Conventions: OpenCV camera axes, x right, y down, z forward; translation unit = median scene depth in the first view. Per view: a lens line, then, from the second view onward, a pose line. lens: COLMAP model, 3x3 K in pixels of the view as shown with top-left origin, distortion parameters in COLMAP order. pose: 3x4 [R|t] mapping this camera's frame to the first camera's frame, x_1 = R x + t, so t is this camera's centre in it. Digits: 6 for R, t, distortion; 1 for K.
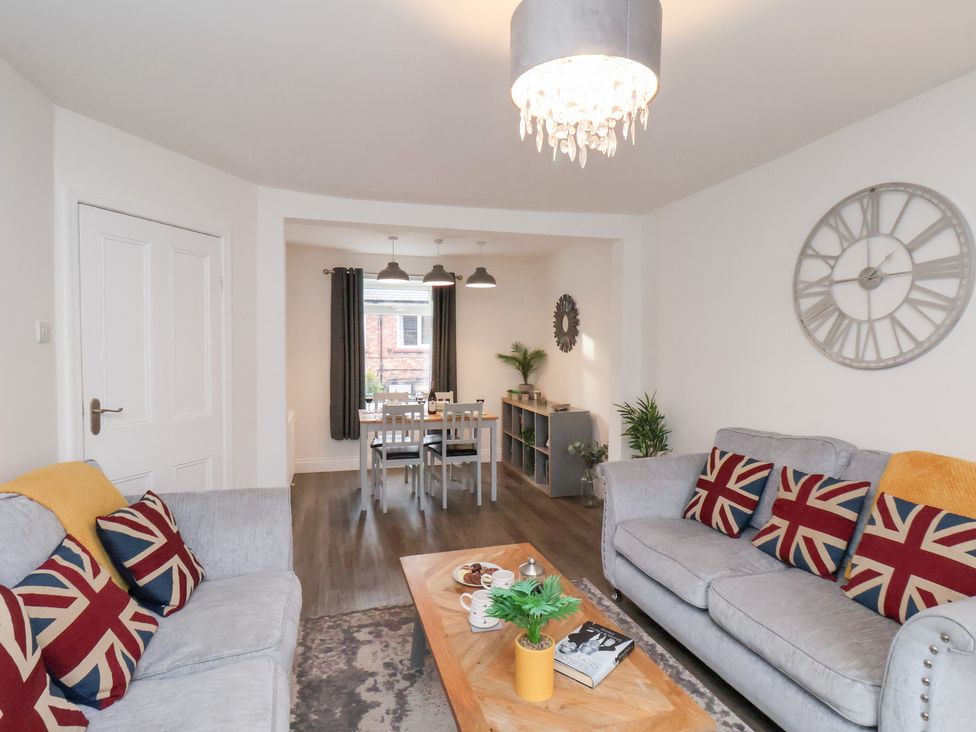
lens RADIAL K [[517.0, 0, 491.5], [0, 517.0, 367.2], [0, 0, 1]] dist [0.007744, -0.016405]
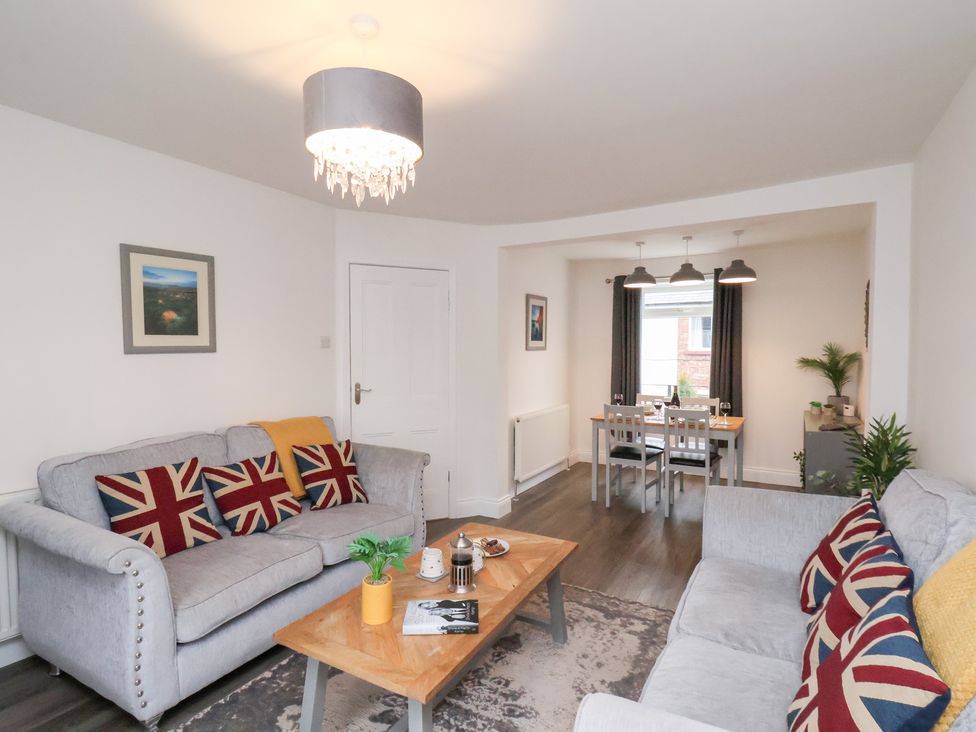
lens RADIAL K [[510.5, 0, 488.4], [0, 510.5, 369.2], [0, 0, 1]] dist [0.009618, -0.017728]
pose [[0.686616, 0.023394, -0.726644, 0.638774], [-0.024846, 0.999653, 0.008706, -0.005257], [0.726596, 0.012076, 0.686959, 0.173973]]
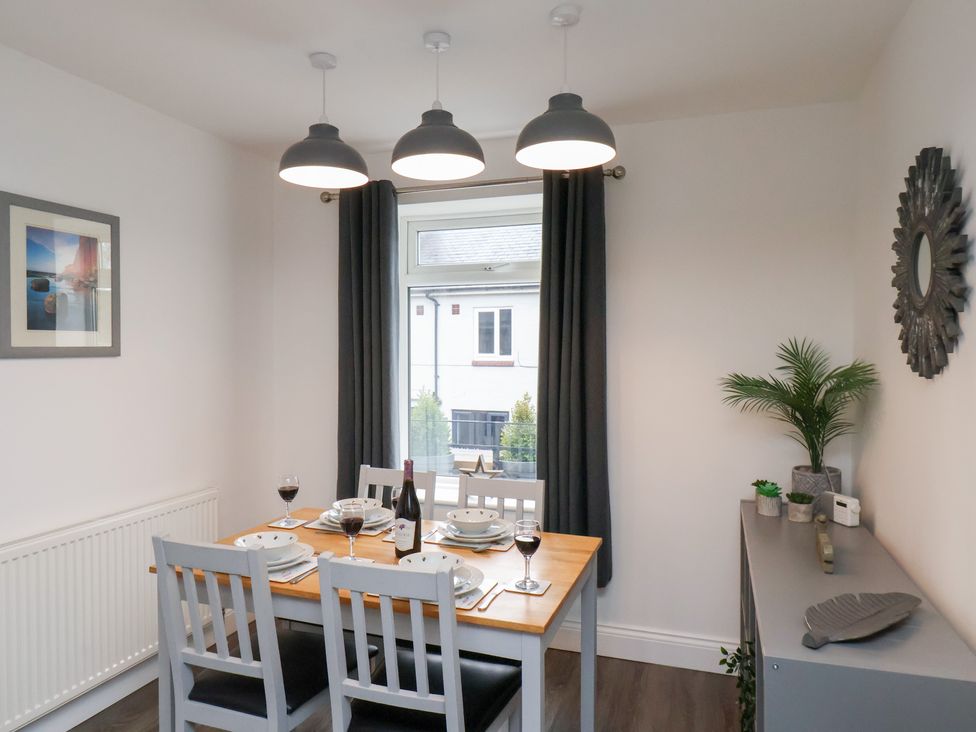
lens RADIAL K [[647.0, 0, 500.3], [0, 647.0, 354.1], [0, 0, 1]] dist [0.004046, -0.000361]
pose [[0.824829, 0.003120, -0.565373, 0.319806], [-0.023319, 0.999322, -0.028504, -0.056269], [0.564901, 0.036695, 0.824343, 1.310626]]
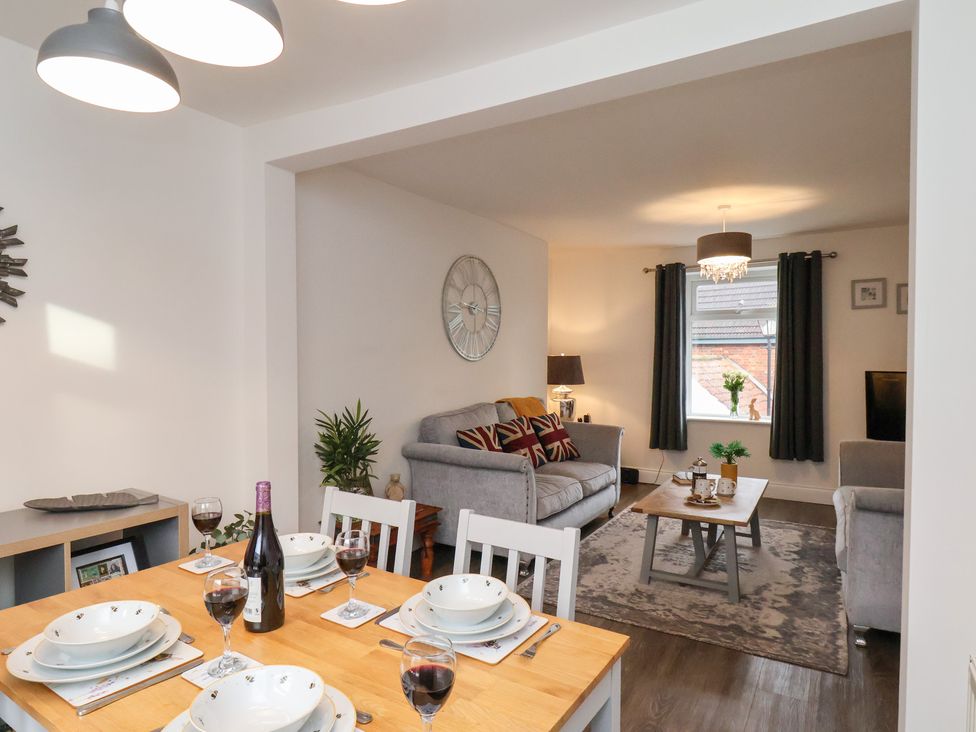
lens RADIAL K [[584.3, 0, 486.4], [0, 584.3, 370.2], [0, 0, 1]] dist [0.008201, -0.016438]
pose [[-0.663403, -0.021044, 0.747966, -0.688186], [0.026603, 0.998309, 0.051682, -0.058730], [-0.747789, 0.054184, -0.661722, 2.047620]]
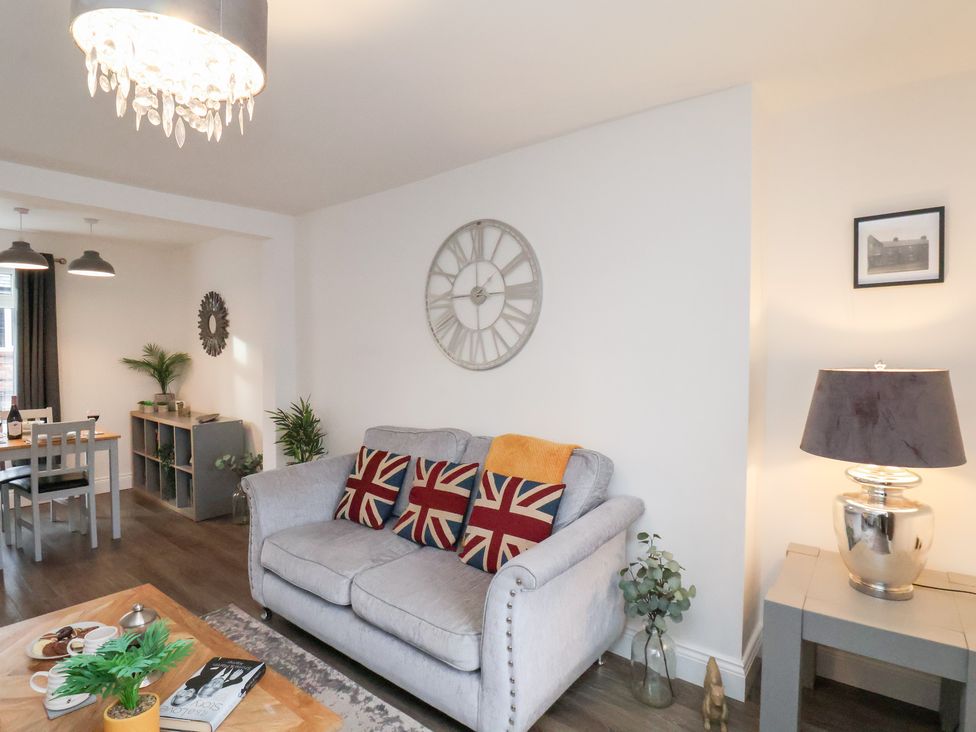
lens RADIAL K [[510.5, 0, 488.4], [0, 510.5, 369.2], [0, 0, 1]] dist [0.009618, -0.017728]
pose [[0.818598, -0.017657, 0.574095, 0.051234], [0.018704, 0.999817, 0.004080, -0.002341], [-0.574062, 0.007398, 0.818779, 0.000040]]
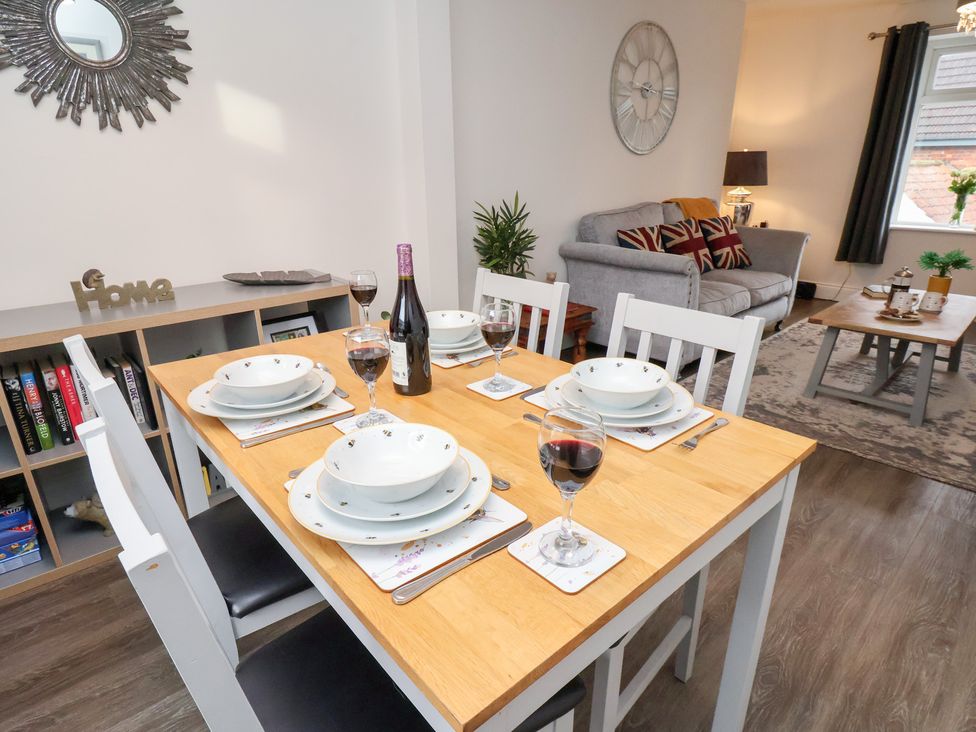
lens RADIAL K [[542.4, 0, 488.3], [0, 542.4, 376.1], [0, 0, 1]] dist [0.002705, -0.016451]
pose [[-0.435026, -0.314498, 0.843708, -0.611764], [0.044377, 0.928391, 0.368946, -0.000046], [-0.899324, 0.197942, -0.389918, 1.991495]]
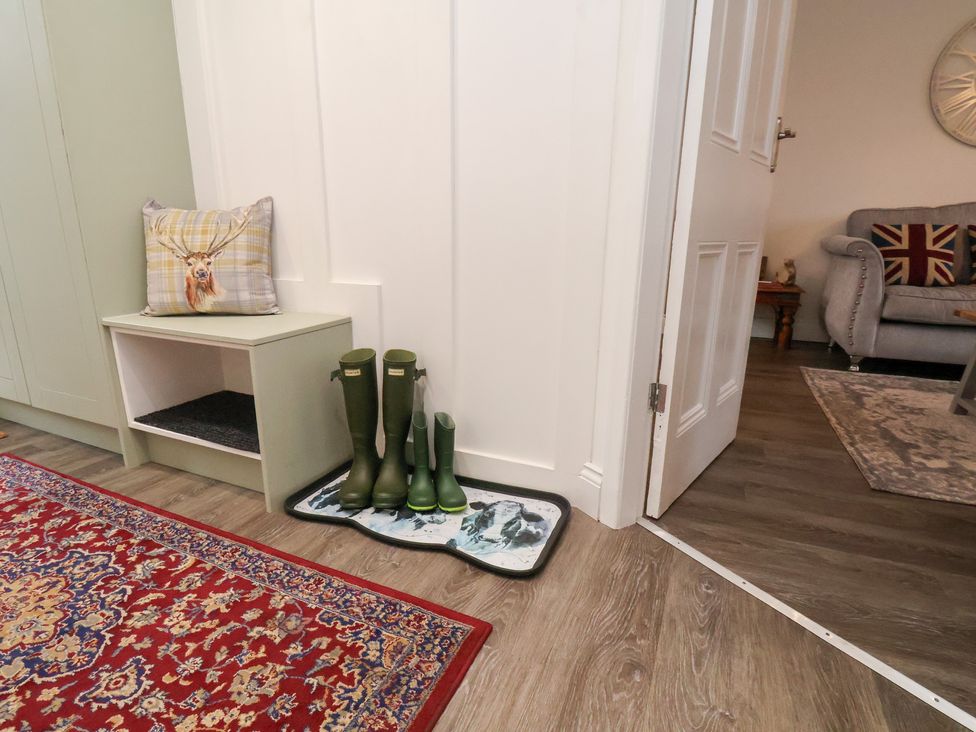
lens RADIAL K [[517.0, 0, 491.5], [0, 517.0, 367.2], [0, 0, 1]] dist [0.007744, -0.016405]
pose [[0.640626, -0.193786, 0.742997, -1.111731], [0.022880, 0.972018, 0.233790, 0.196209], [-0.767512, -0.132773, 0.627134, 0.999215]]
